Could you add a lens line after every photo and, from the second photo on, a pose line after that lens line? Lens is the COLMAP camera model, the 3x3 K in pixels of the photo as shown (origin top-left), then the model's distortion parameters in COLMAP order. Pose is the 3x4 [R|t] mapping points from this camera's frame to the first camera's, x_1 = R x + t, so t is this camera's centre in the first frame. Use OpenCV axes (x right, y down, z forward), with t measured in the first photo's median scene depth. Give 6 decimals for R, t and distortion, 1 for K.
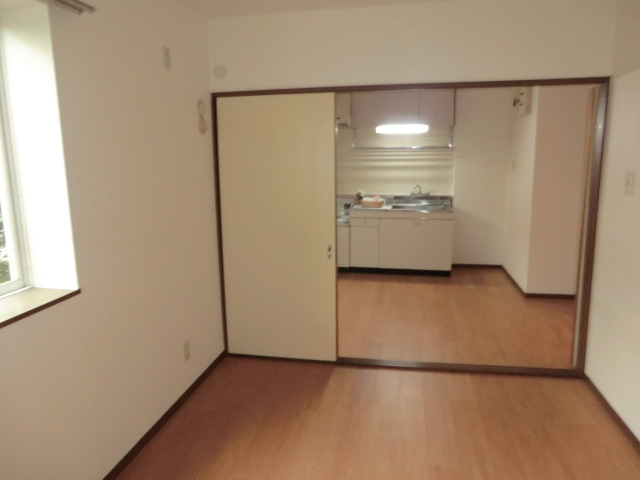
lens RADIAL K [[462.4, 0, 314.9], [0, 462.4, 242.0], [0, 0, 1]] dist [-0.092569, 0.055592]
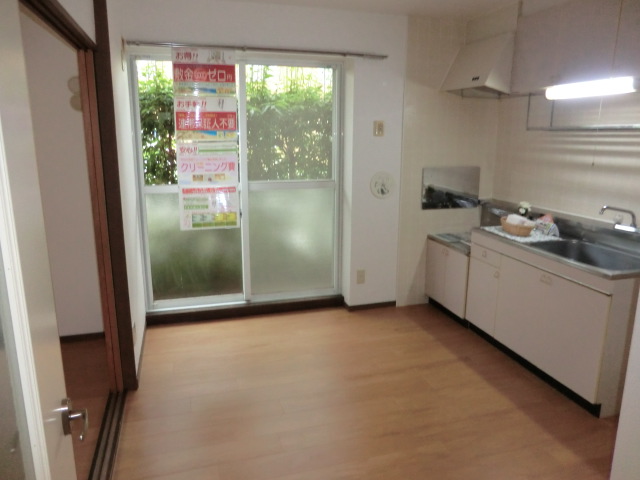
lens RADIAL K [[462.4, 0, 324.9], [0, 462.4, 235.3], [0, 0, 1]] dist [-0.092569, 0.055592]
pose [[0.464741, 0.202169, -0.862058, 0.499797], [-0.177435, 0.975101, 0.133023, -0.105977], [0.867486, 0.091138, 0.489041, 0.525504]]
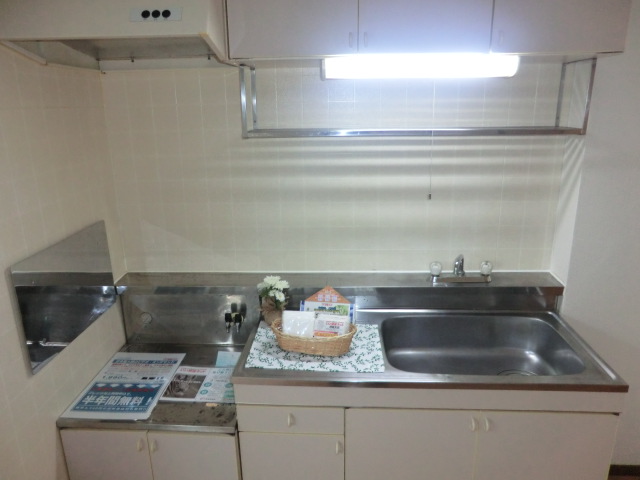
lens RADIAL K [[462.4, 0, 317.4], [0, 462.4, 241.2], [0, 0, 1]] dist [-0.092569, 0.055592]
pose [[0.987053, -0.045126, 0.153913, 0.084621], [0.030889, 0.995124, 0.093673, -0.168219], [-0.157389, -0.087706, 0.983634, 0.727716]]
